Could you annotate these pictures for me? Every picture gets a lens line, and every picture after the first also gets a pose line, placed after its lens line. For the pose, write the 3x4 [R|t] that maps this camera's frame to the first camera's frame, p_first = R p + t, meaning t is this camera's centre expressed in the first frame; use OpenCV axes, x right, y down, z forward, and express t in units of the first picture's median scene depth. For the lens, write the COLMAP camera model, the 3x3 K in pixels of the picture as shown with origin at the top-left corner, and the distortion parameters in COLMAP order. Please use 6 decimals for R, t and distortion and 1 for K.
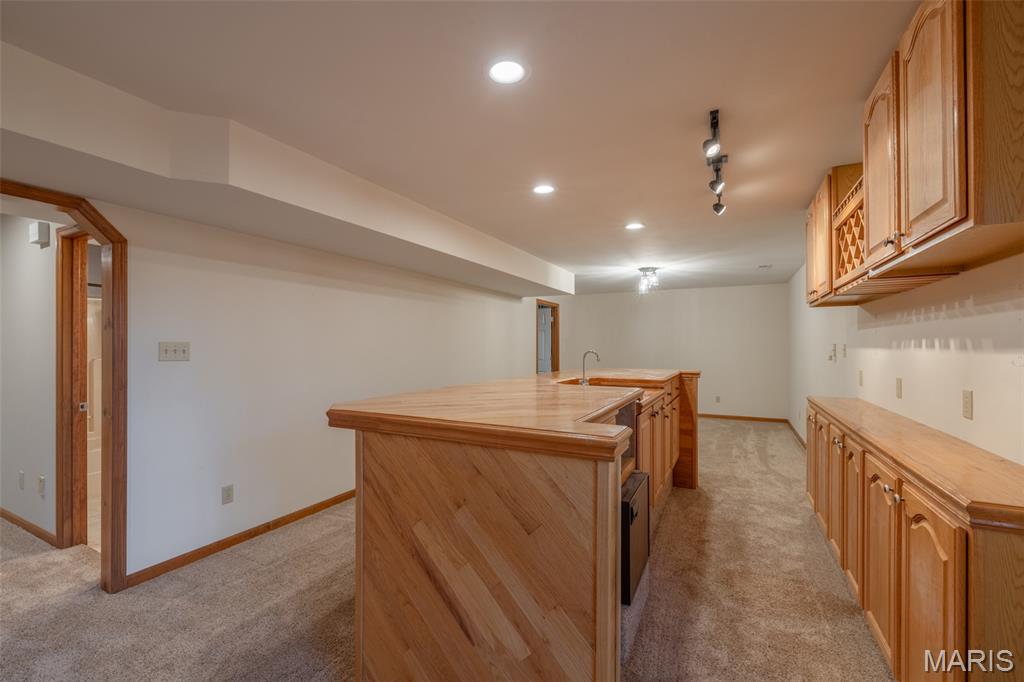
lens RADIAL K [[424.0, 0, 505.8], [0, 424.0, 339.8], [0, 0, 1]] dist [-0.012171, -0.000312]
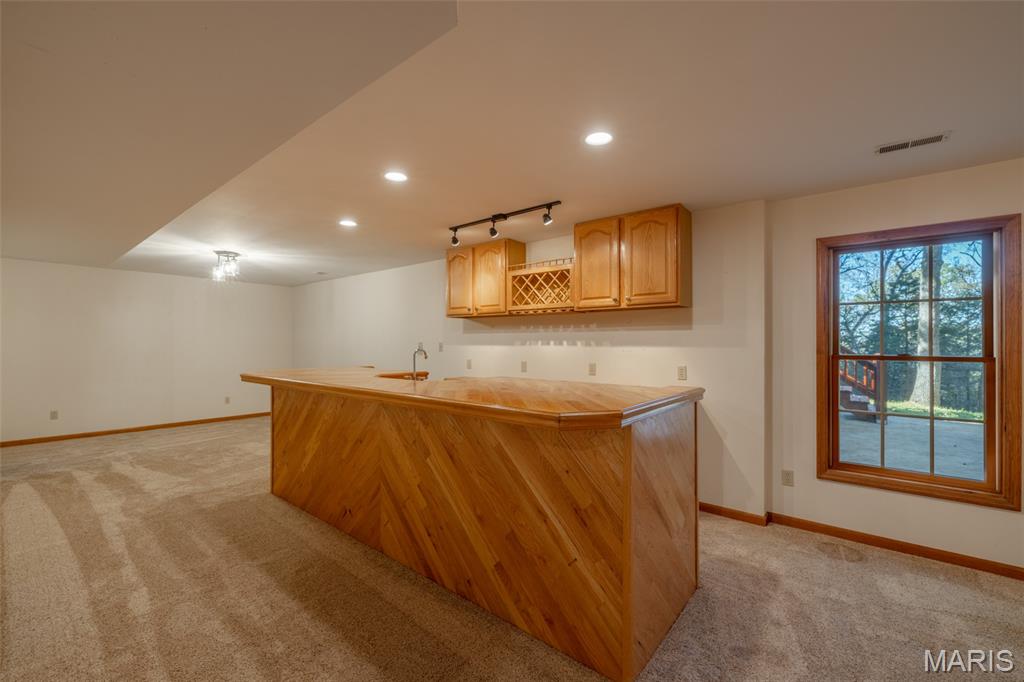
lens RADIAL K [[424.0, 0, 505.8], [0, 424.0, 339.8], [0, 0, 1]] dist [-0.012171, -0.000312]
pose [[0.225689, 0.003750, 0.974192, -0.682613], [-0.010015, 0.999949, -0.001529, -0.000194], [-0.974148, -0.009411, 0.225715, 0.491182]]
